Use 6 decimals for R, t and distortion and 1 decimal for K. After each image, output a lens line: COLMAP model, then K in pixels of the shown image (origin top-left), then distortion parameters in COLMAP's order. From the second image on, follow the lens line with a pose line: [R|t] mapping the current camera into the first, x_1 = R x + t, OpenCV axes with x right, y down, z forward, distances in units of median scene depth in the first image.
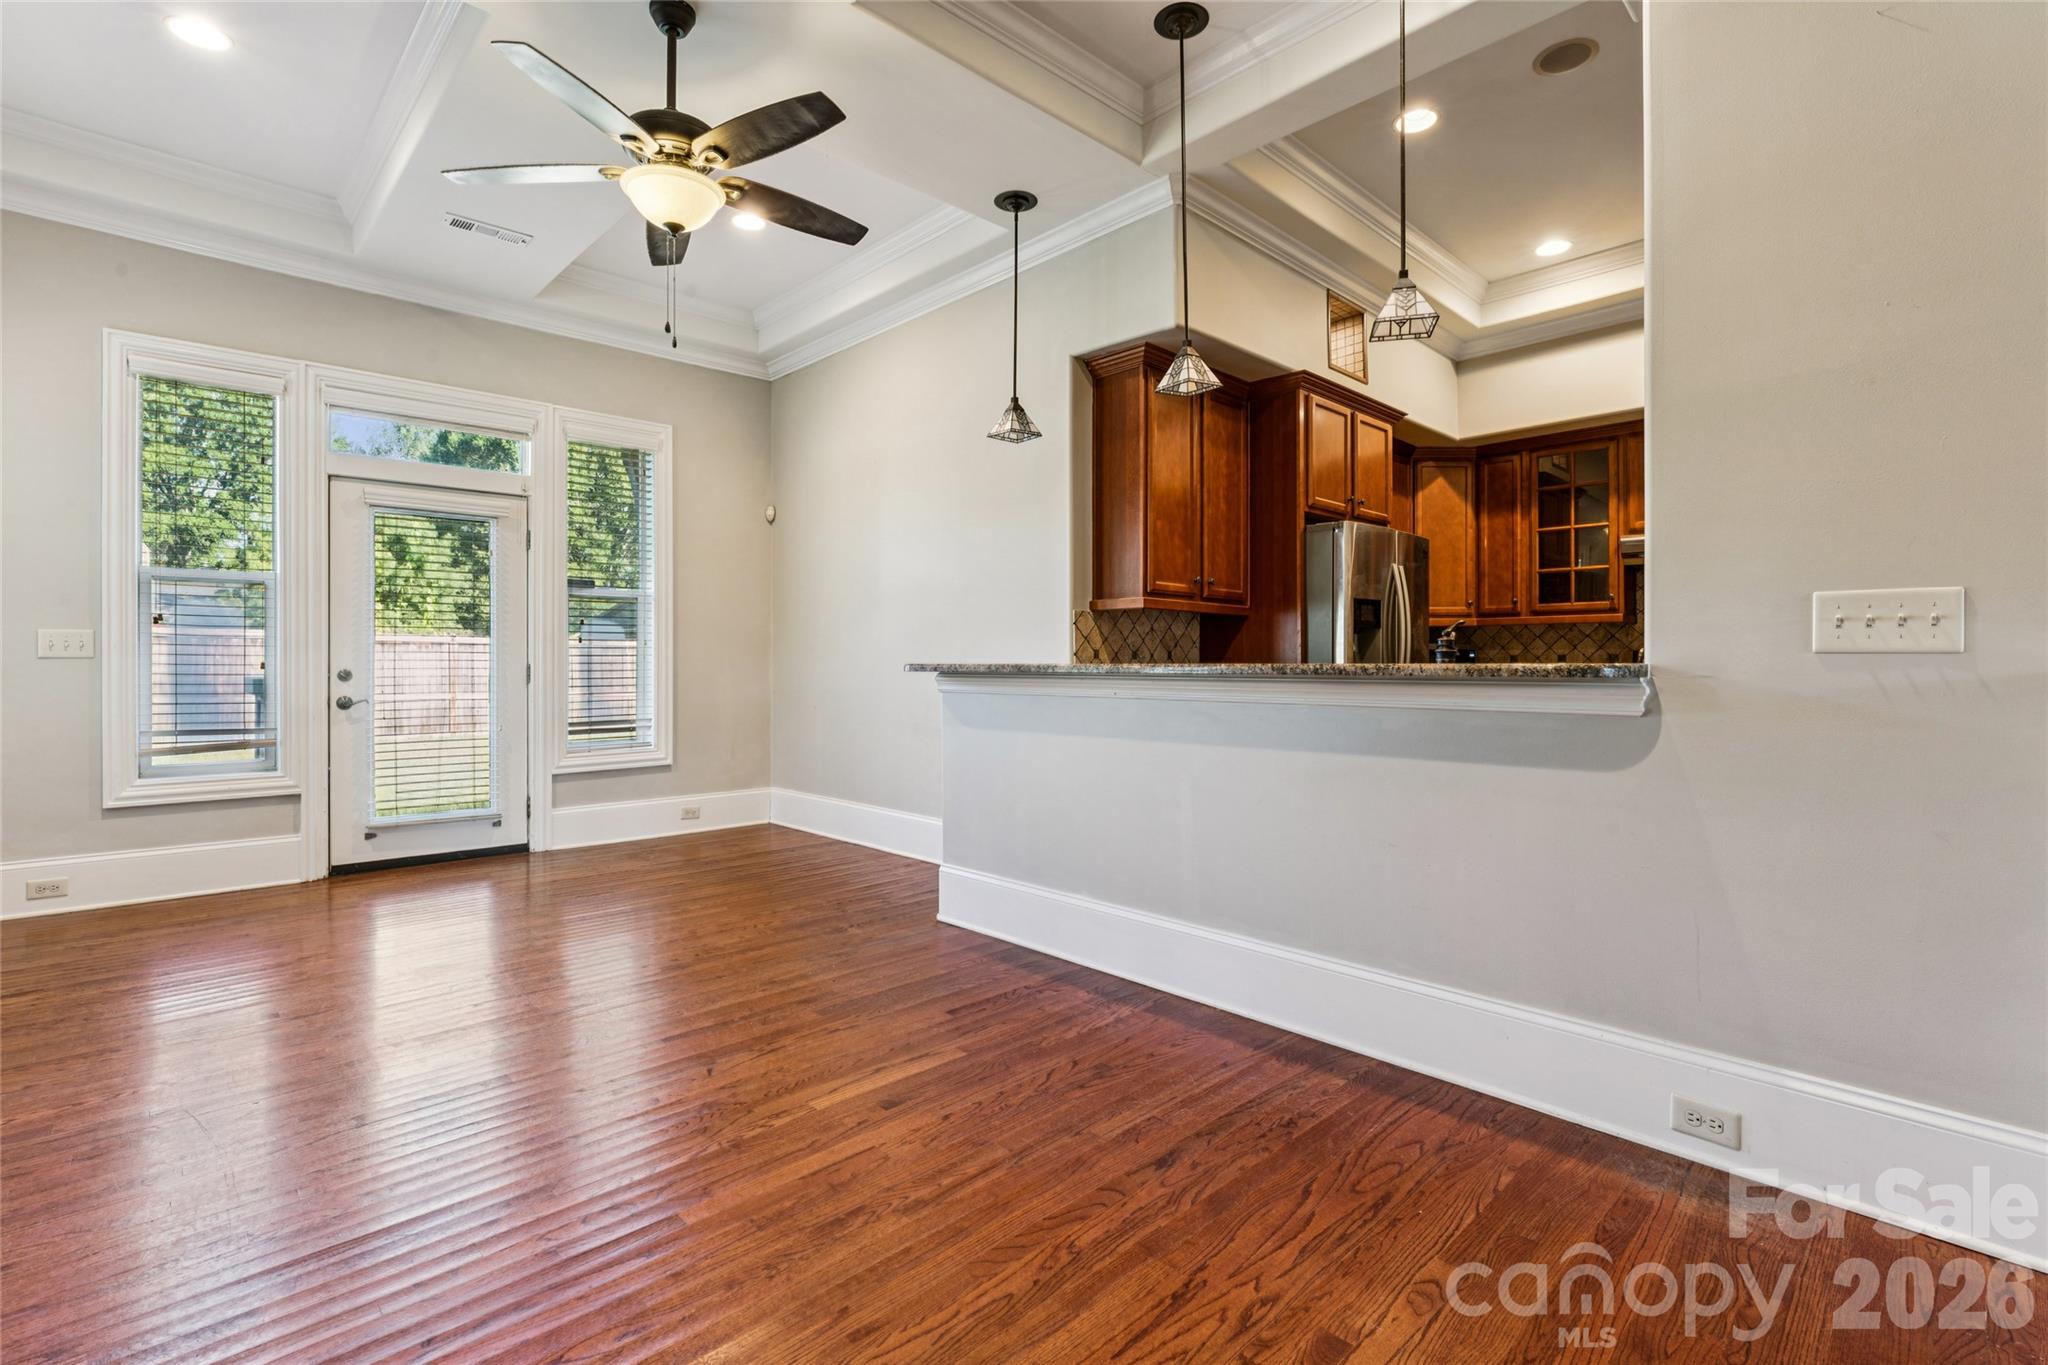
lens RADIAL K [[926.3, 0, 1029.5], [0, 926.3, 660.6], [0, 0, 1]] dist [0.000979, -0.001437]
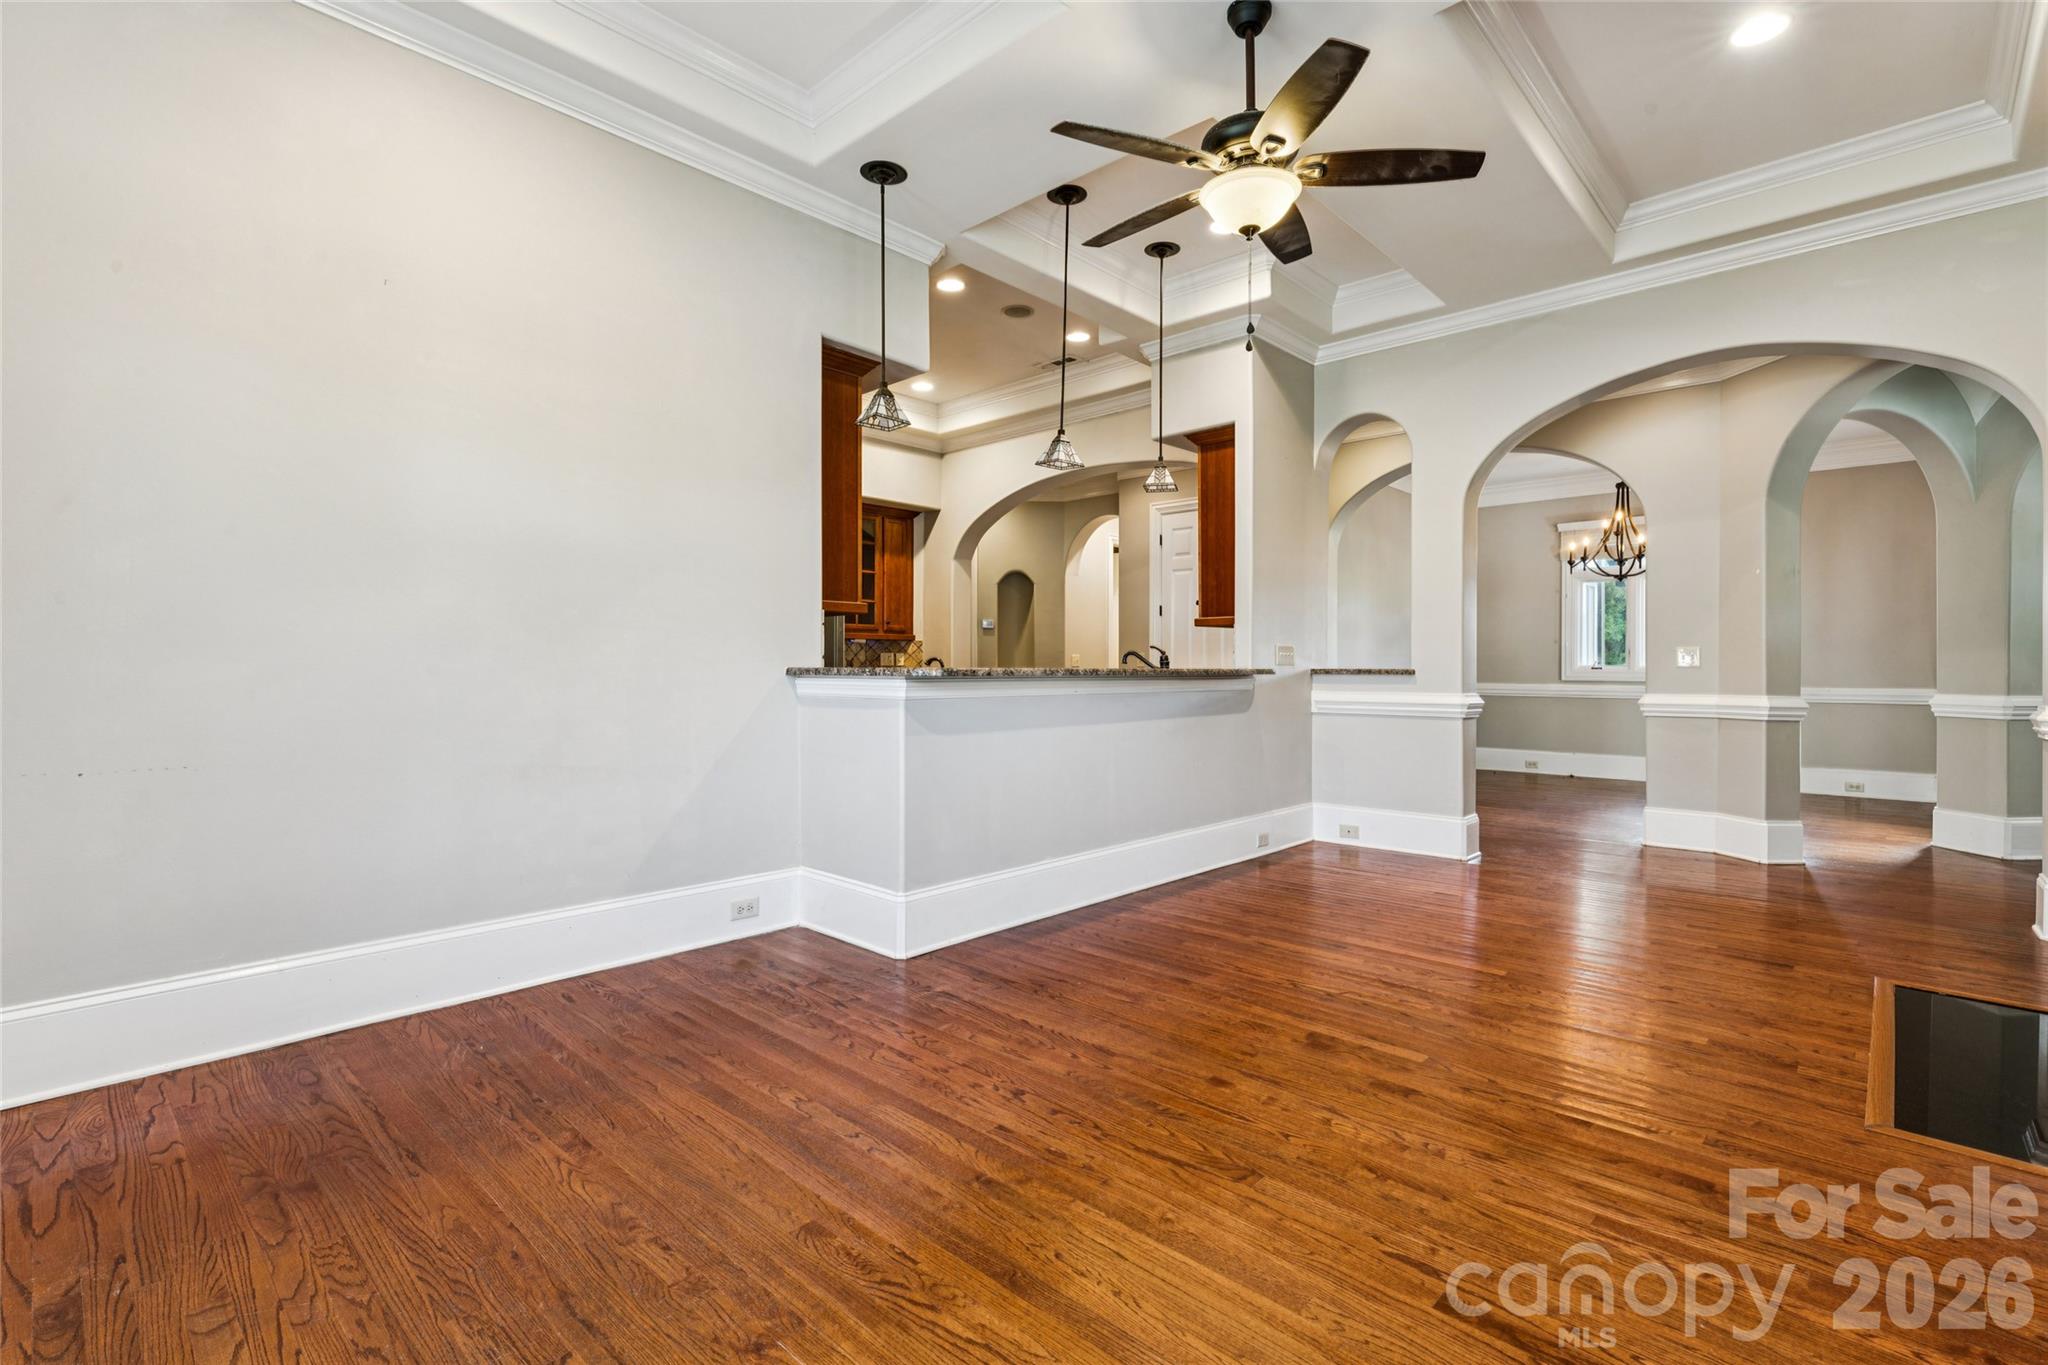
lens RADIAL K [[926.3, 0, 1030.0], [0, 926.3, 676.3], [0, 0, 1]] dist [0.000979, -0.001437]
pose [[-0.047136, -0.009590, 0.998842, -0.776686], [-0.004922, 0.999944, 0.009369, 0.002232], [-0.998876, -0.004475, -0.047181, 0.732683]]
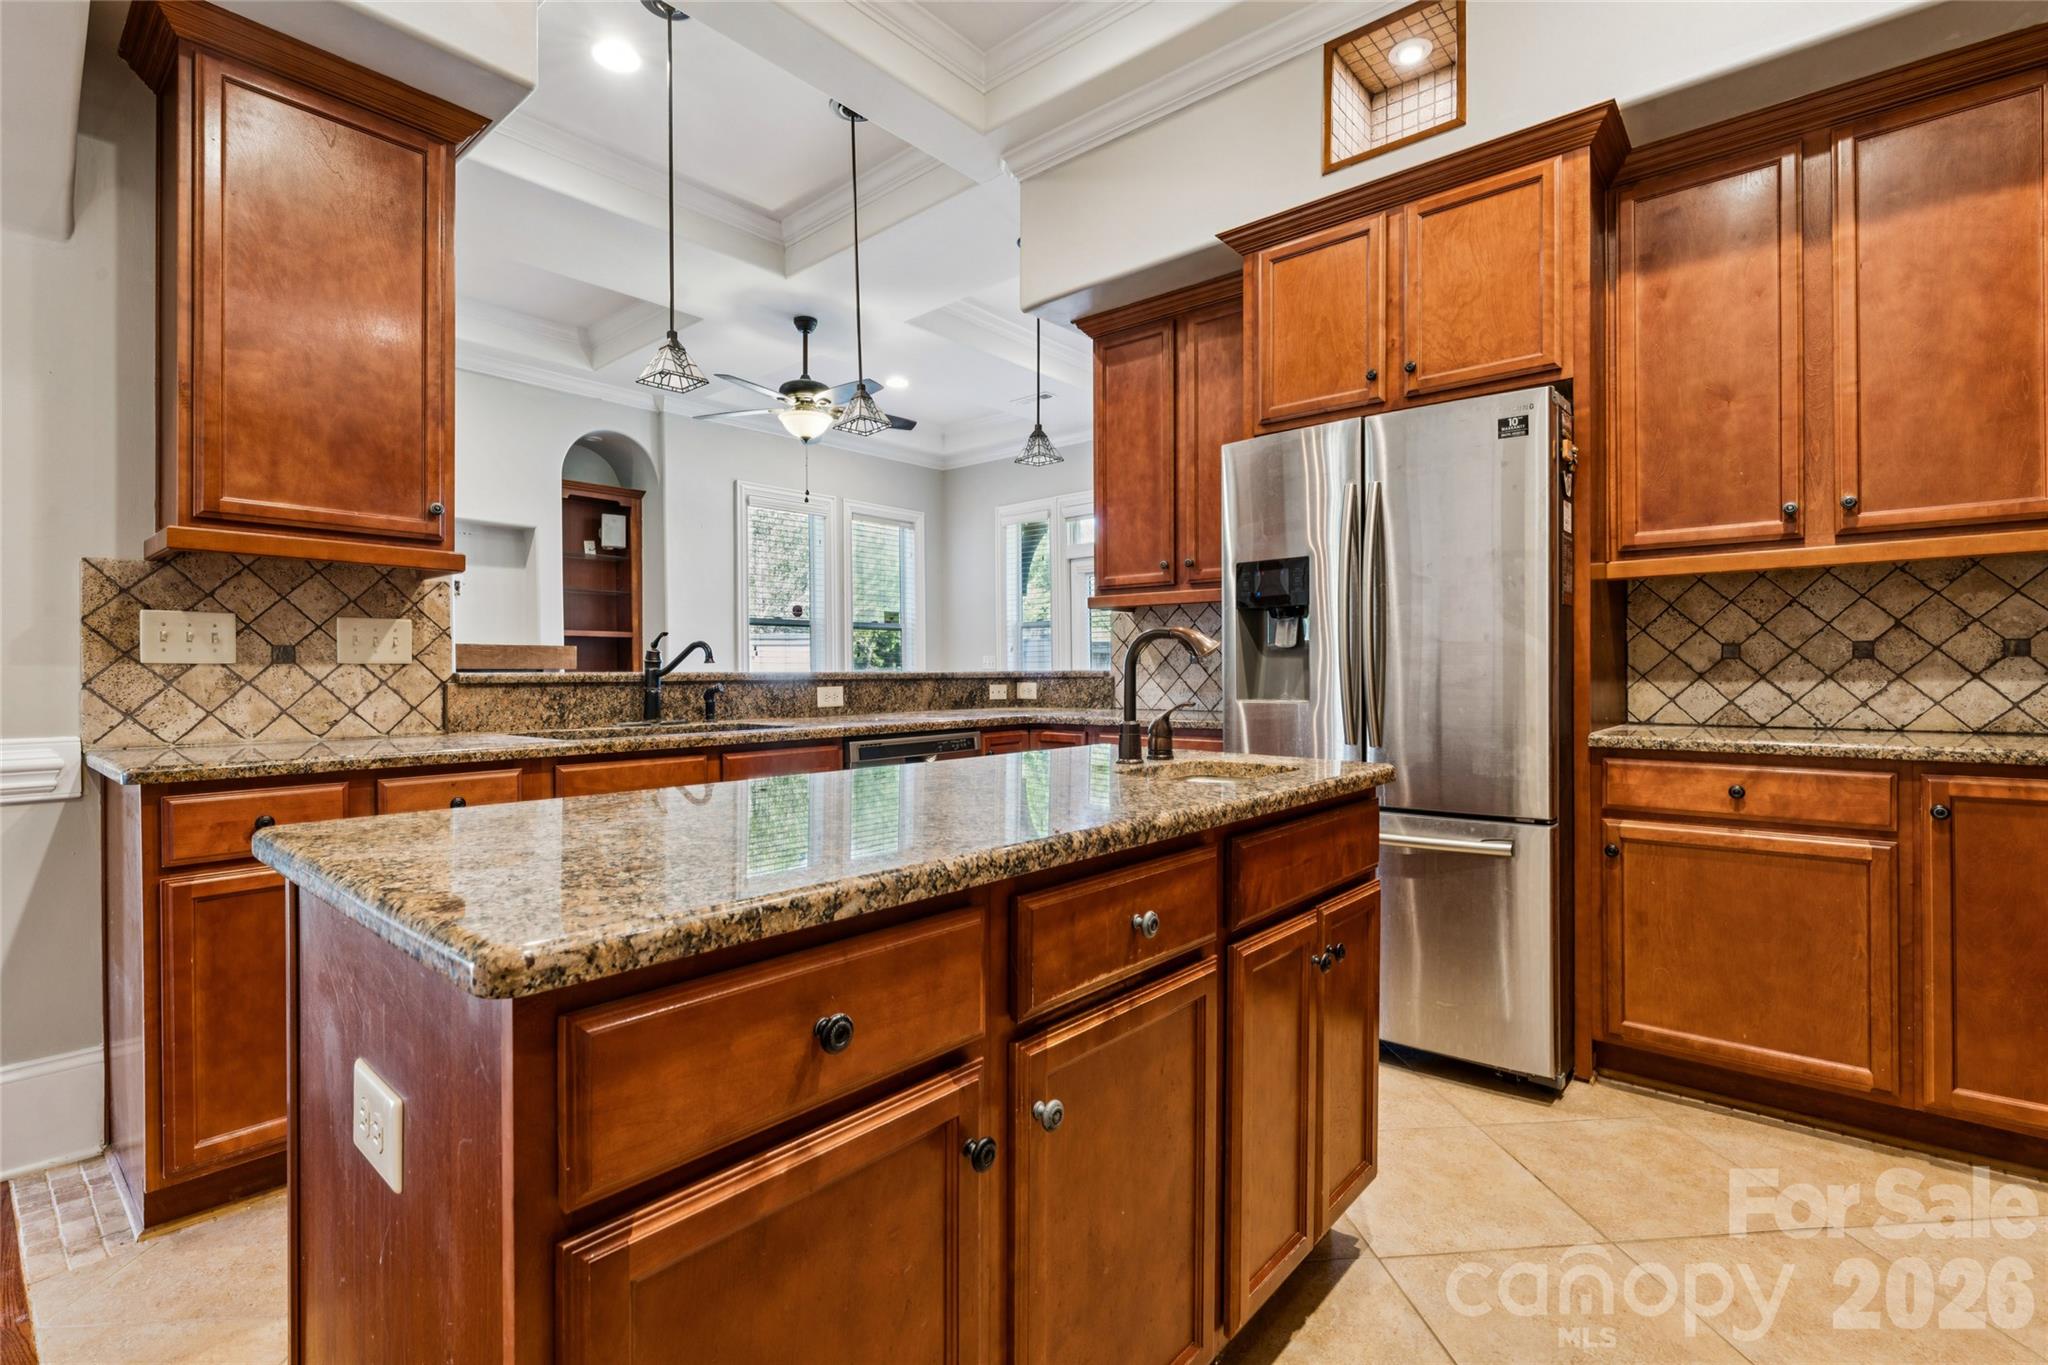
lens RADIAL K [[926.3, 0, 1045.7], [0, 926.3, 679.9], [0, 0, 1]] dist [0.000979, -0.001437]
pose [[0.114925, 0.007336, -0.993347, 0.875525], [0.010280, 0.999910, 0.008573, 0.004841], [0.993321, -0.011197, 0.114839, 0.723448]]
